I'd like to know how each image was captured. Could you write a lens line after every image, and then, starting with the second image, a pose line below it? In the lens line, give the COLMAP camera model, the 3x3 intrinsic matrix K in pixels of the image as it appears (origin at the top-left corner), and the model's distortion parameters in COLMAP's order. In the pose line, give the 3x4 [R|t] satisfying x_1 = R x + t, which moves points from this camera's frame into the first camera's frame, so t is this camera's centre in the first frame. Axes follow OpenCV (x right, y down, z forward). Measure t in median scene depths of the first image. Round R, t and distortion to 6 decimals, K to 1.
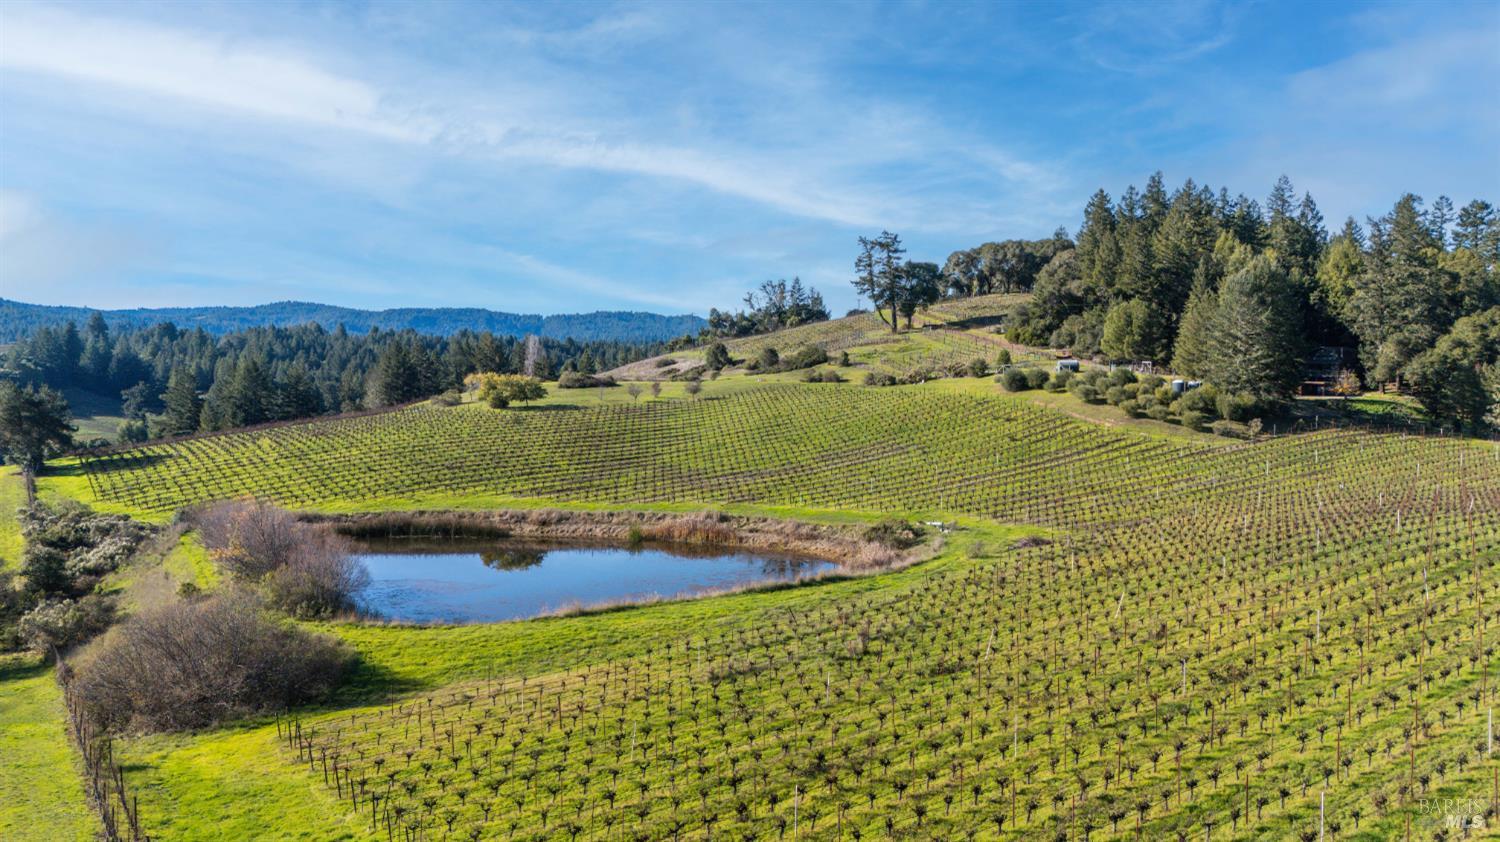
lens RADIAL K [[1094.2, 0, 750.0], [0, 1094.2, 421.0], [0, 0, 1]] dist [0.089629, -0.084341]
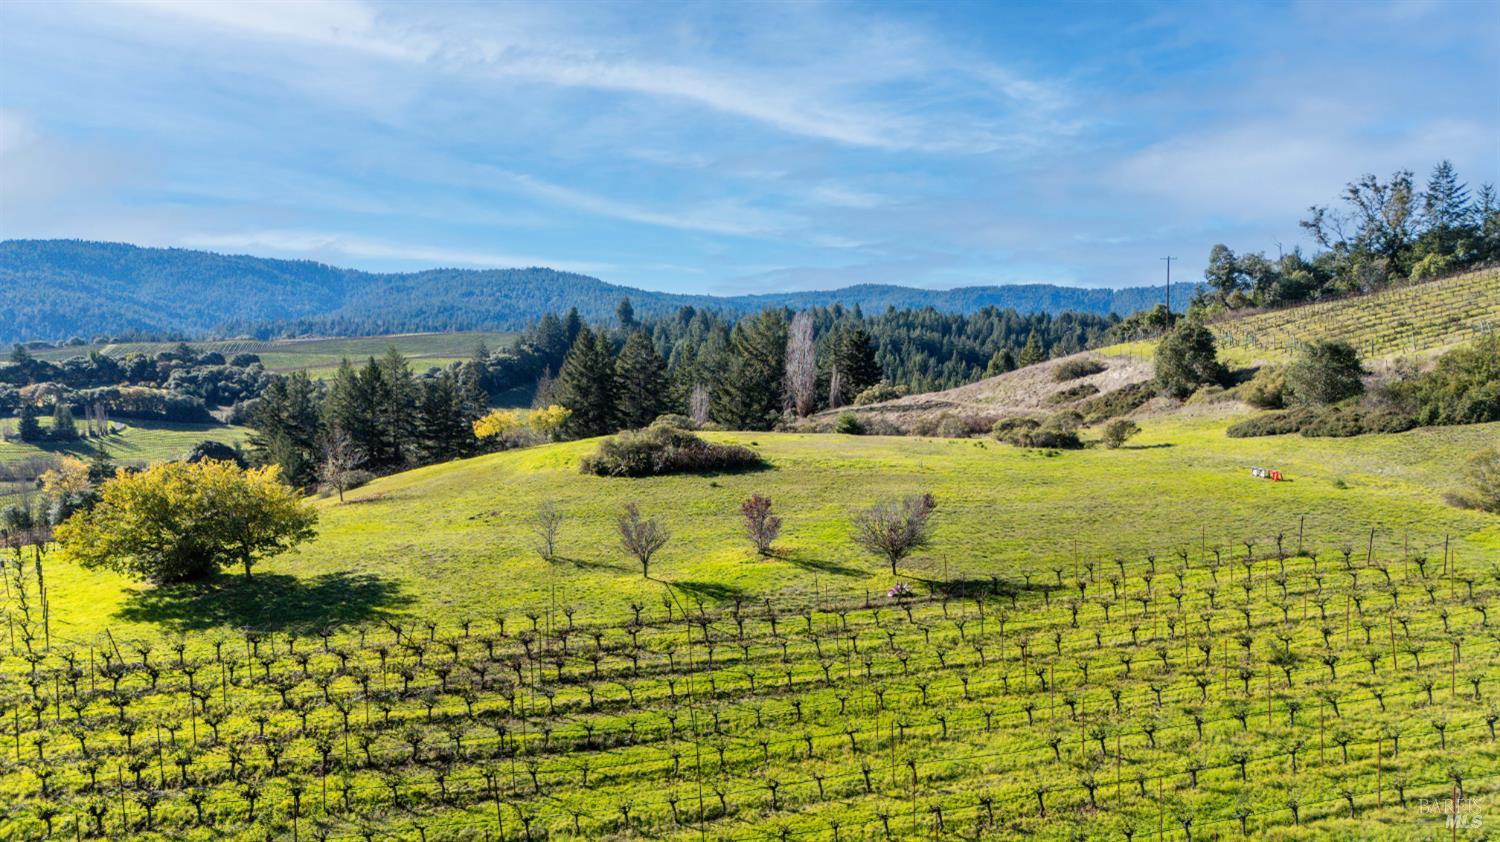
lens RADIAL K [[1094.2, 0, 750.0], [0, 1094.2, 421.0], [0, 0, 1]] dist [0.089629, -0.084341]
pose [[0.874115, 0.032799, -0.484609, 0.020906], [-0.022808, 0.999389, 0.026501, -0.037000], [0.485182, -0.012112, 0.874329, 0.491296]]
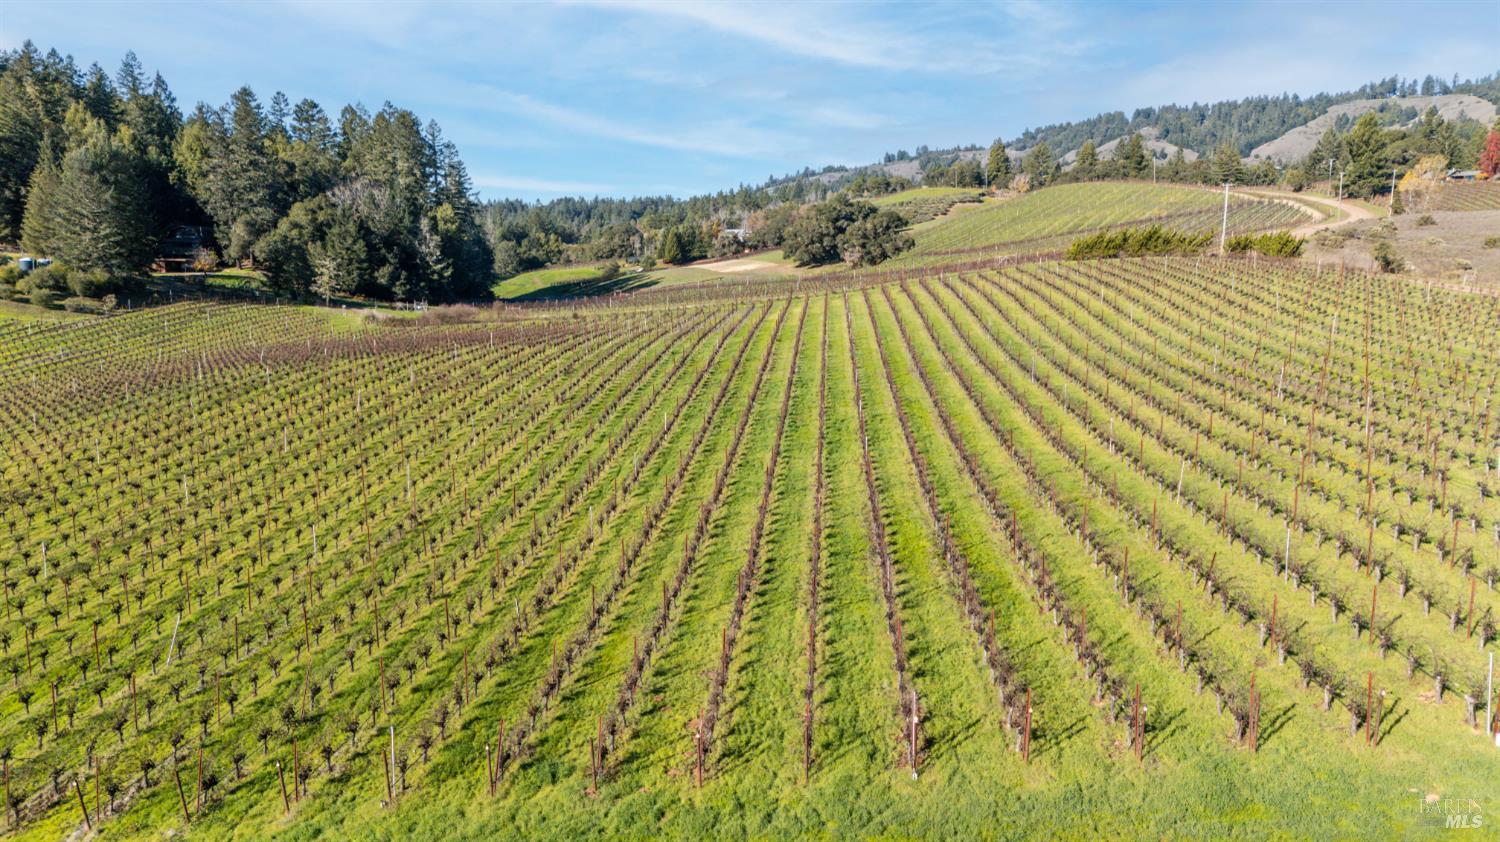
lens RADIAL K [[1094.2, 0, 750.0], [0, 1094.2, 421.0], [0, 0, 1]] dist [0.089629, -0.084341]
pose [[0.615510, -0.126128, 0.777971, -0.005506], [0.041262, 0.990915, 0.128007, 0.005092], [-0.787048, -0.046689, 0.615122, -0.105838]]
